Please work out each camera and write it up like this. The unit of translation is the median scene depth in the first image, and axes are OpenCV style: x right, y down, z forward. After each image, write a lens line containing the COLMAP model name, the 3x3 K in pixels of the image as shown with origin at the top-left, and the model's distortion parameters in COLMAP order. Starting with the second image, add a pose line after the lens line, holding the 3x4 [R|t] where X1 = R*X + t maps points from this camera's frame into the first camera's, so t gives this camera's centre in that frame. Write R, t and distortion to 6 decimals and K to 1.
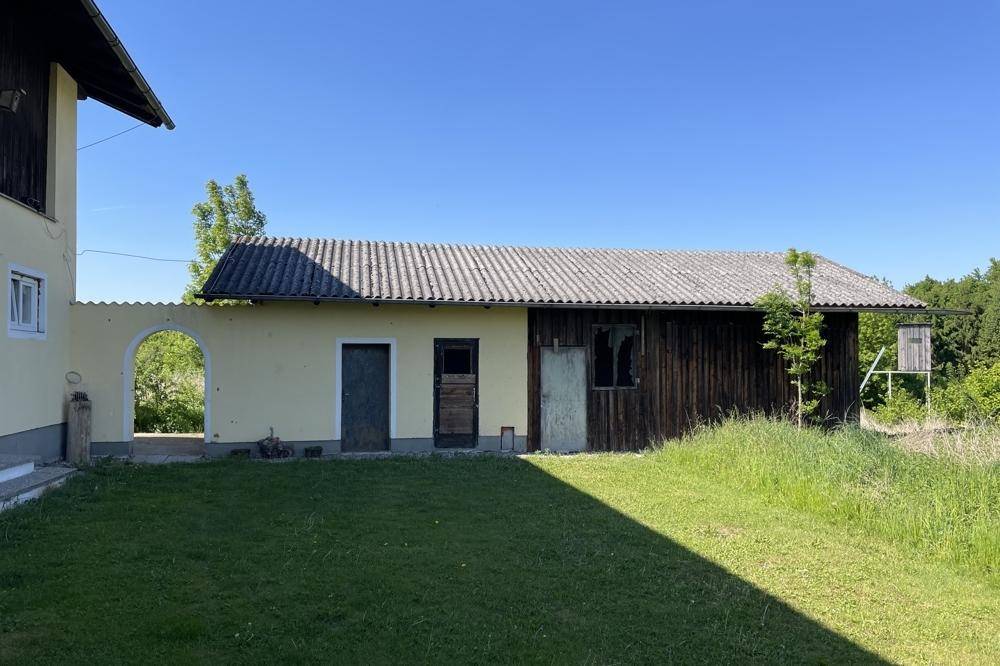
lens RADIAL K [[746.2, 0, 500.0], [0, 746.2, 333.0], [0, 0, 1]] dist [0.070777, -0.075140]
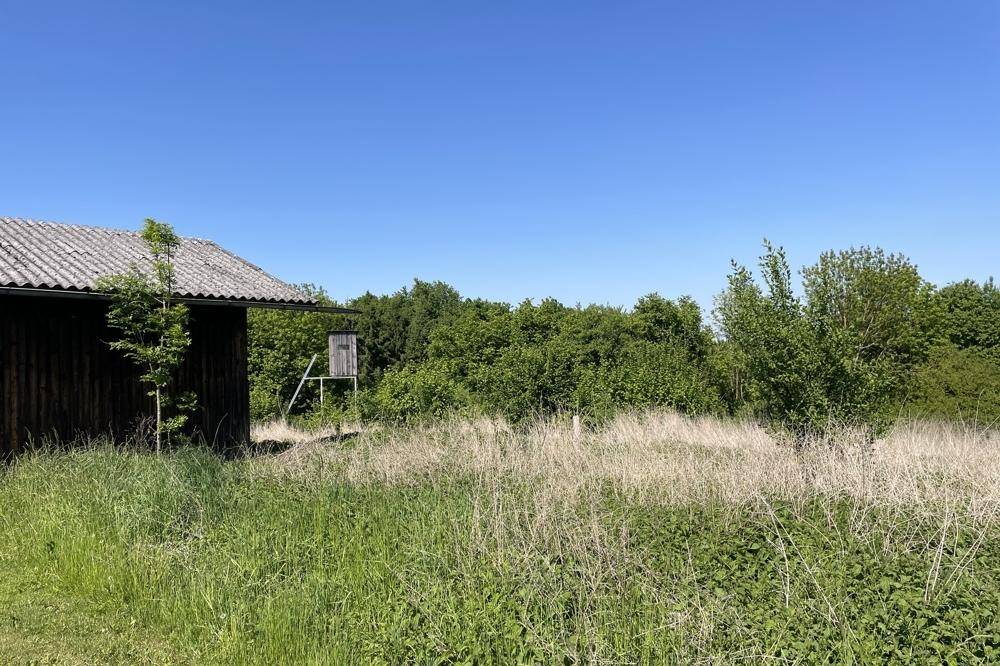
lens RADIAL K [[746.2, 0, 500.0], [0, 746.2, 333.0], [0, 0, 1]] dist [0.070777, -0.075140]
pose [[0.776385, 0.011337, 0.630157, 0.163738], [-0.002843, 0.999891, -0.014486, 0.012825], [-0.630253, 0.009455, 0.776332, 0.158560]]
